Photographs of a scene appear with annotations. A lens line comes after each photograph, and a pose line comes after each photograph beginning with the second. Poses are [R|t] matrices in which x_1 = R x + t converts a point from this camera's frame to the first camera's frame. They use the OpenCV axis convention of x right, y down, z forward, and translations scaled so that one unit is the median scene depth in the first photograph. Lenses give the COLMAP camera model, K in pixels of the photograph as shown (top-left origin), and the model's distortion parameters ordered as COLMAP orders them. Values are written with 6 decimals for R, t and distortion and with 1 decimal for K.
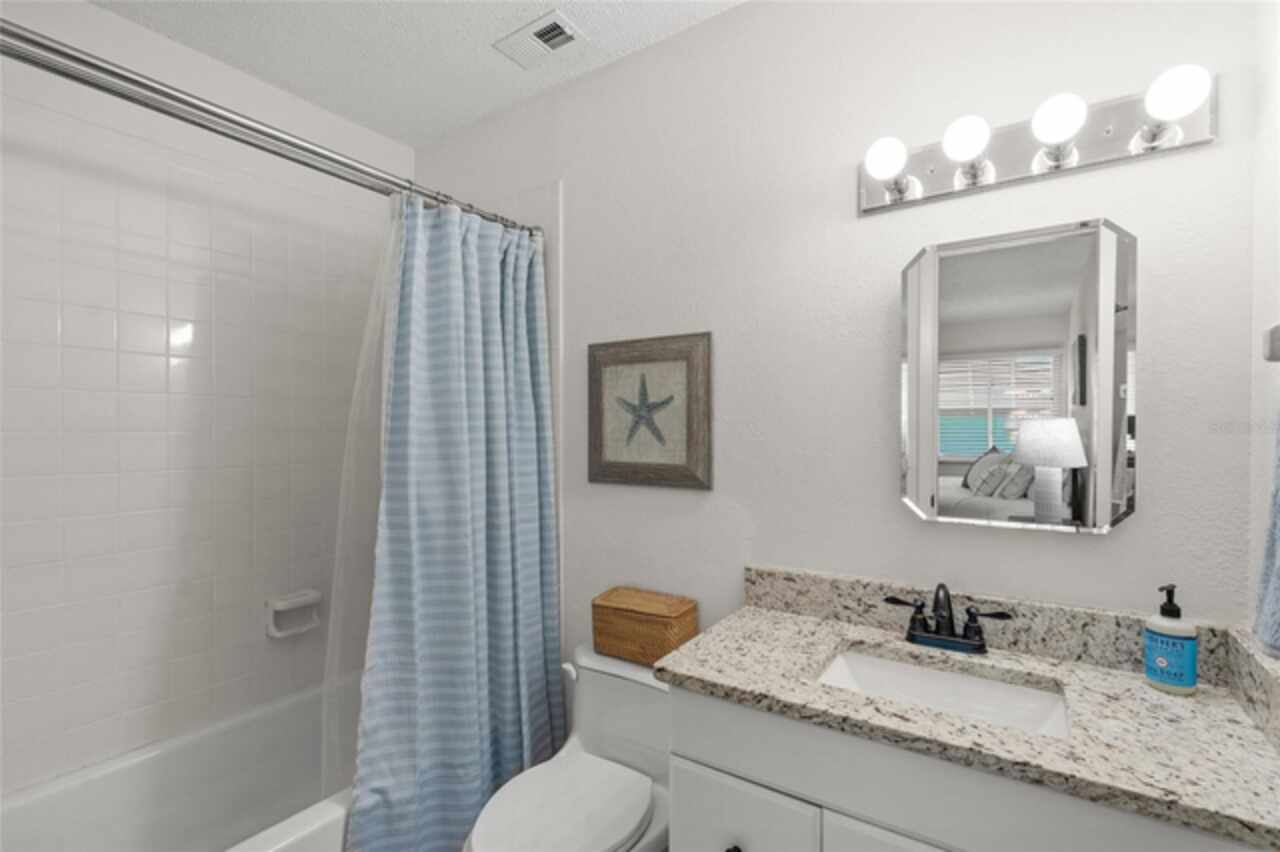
lens RADIAL K [[584.4, 0, 641.0], [0, 584.4, 425.6], [0, 0, 1]] dist [0.003750, 0.001077]
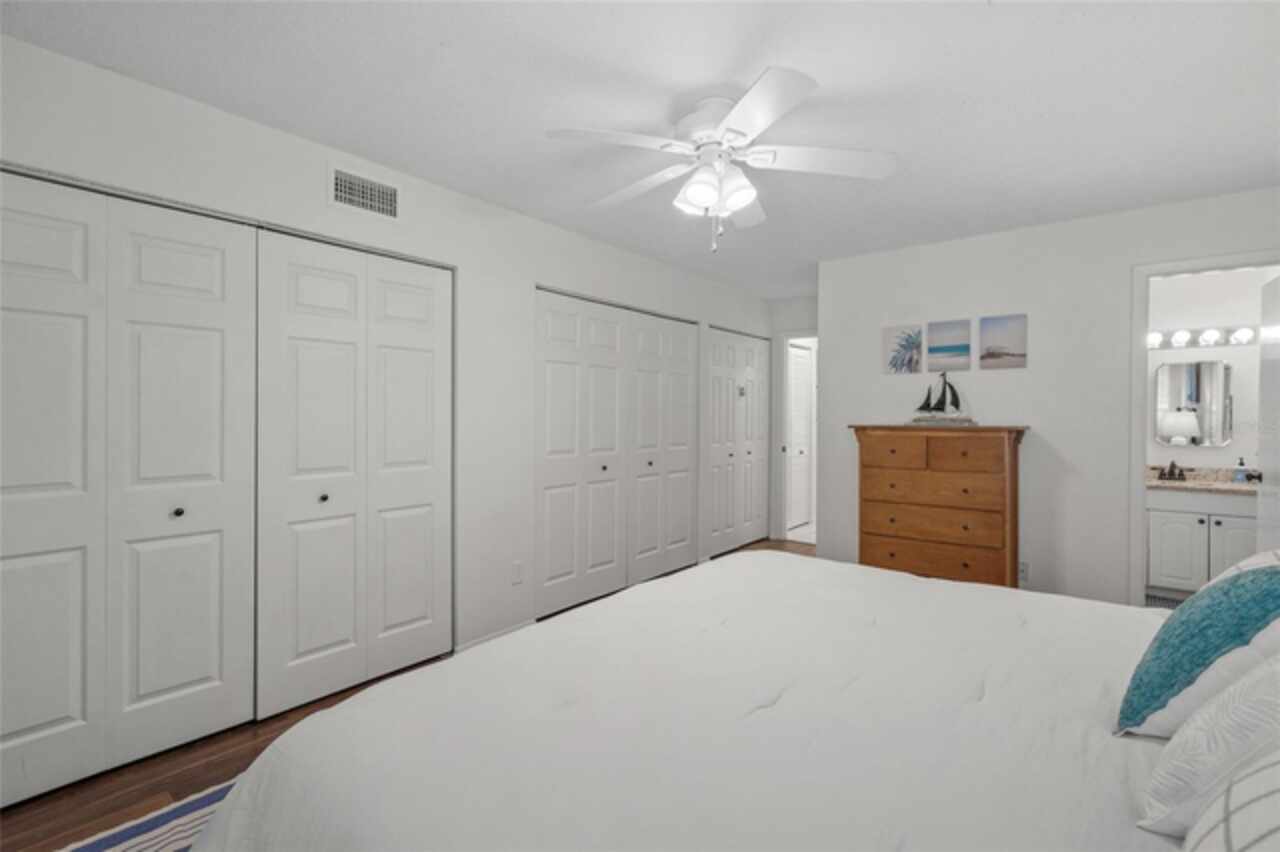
lens RADIAL K [[584.4, 0, 636.3], [0, 584.4, 419.2], [0, 0, 1]] dist [0.003750, 0.001077]
pose [[0.996571, 0.000769, -0.082740, -2.437193], [0.001175, 0.999725, 0.023440, -0.075554], [0.082735, -0.023457, 0.996295, -2.814295]]
